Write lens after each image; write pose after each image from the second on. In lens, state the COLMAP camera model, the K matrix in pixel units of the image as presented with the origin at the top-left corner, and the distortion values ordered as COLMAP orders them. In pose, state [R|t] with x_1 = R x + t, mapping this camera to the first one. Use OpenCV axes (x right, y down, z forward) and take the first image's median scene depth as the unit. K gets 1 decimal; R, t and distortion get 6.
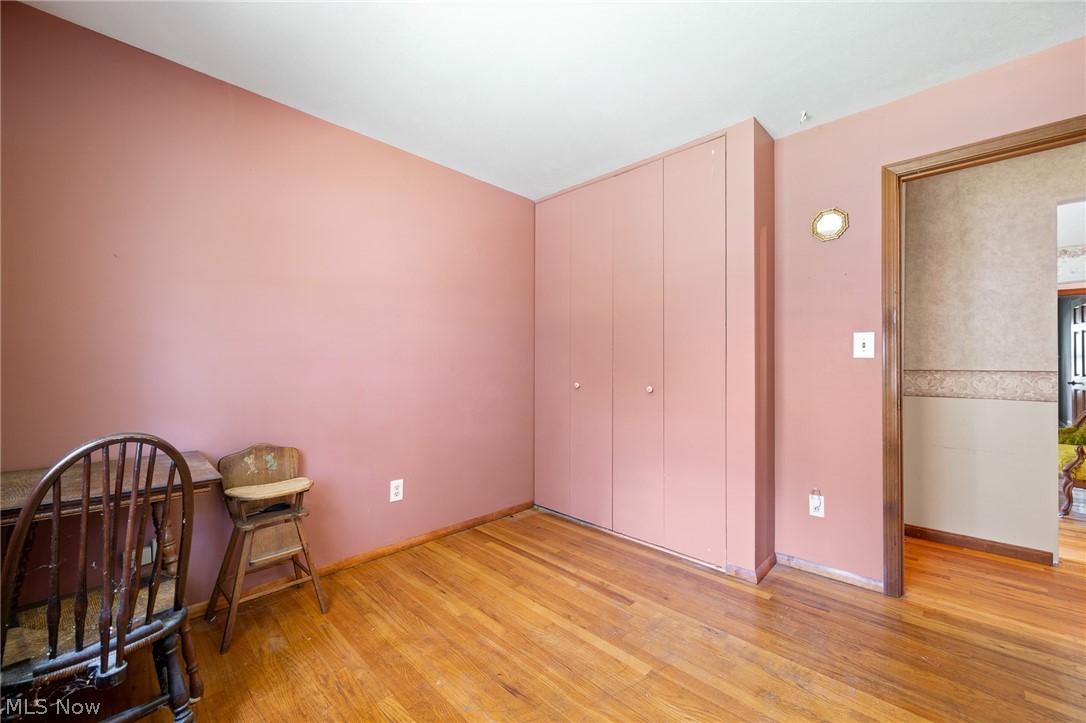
lens RADIAL K [[424.9, 0, 544.1], [0, 424.9, 360.8], [0, 0, 1]] dist [-0.001404, -0.000256]
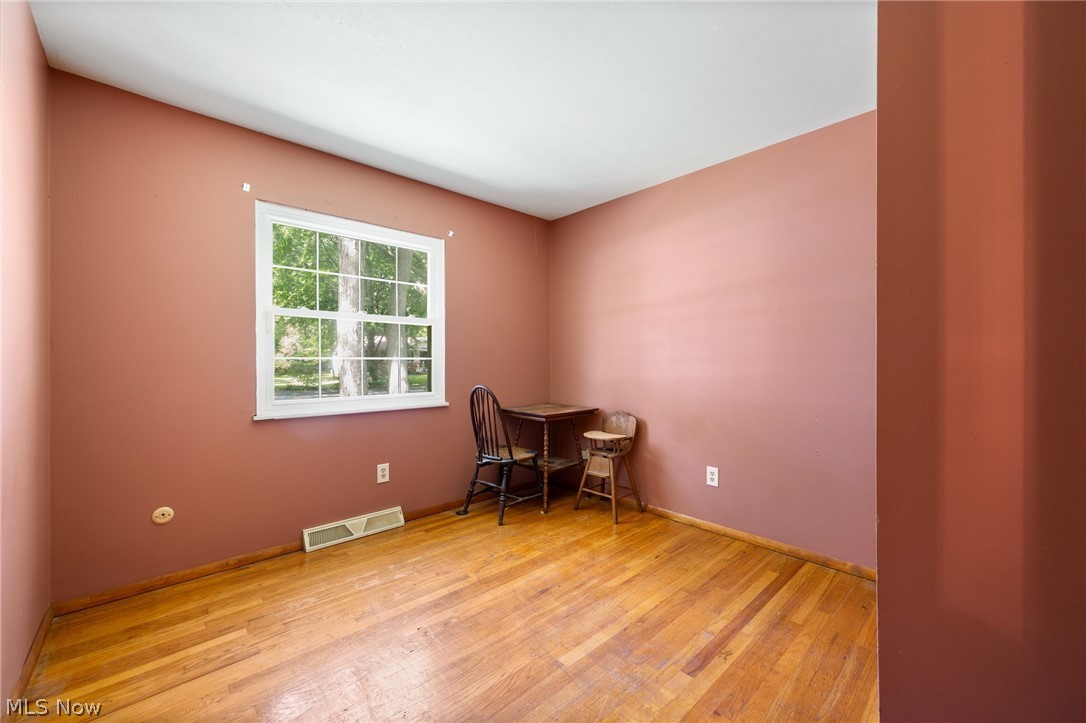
lens RADIAL K [[424.9, 0, 543.5], [0, 424.9, 361.7], [0, 0, 1]] dist [-0.001404, -0.000256]
pose [[-0.046267, -0.003592, -0.998923, 0.955677], [0.009502, 0.999947, -0.004036, 0.011219], [0.998884, -0.009679, -0.046230, 0.760645]]
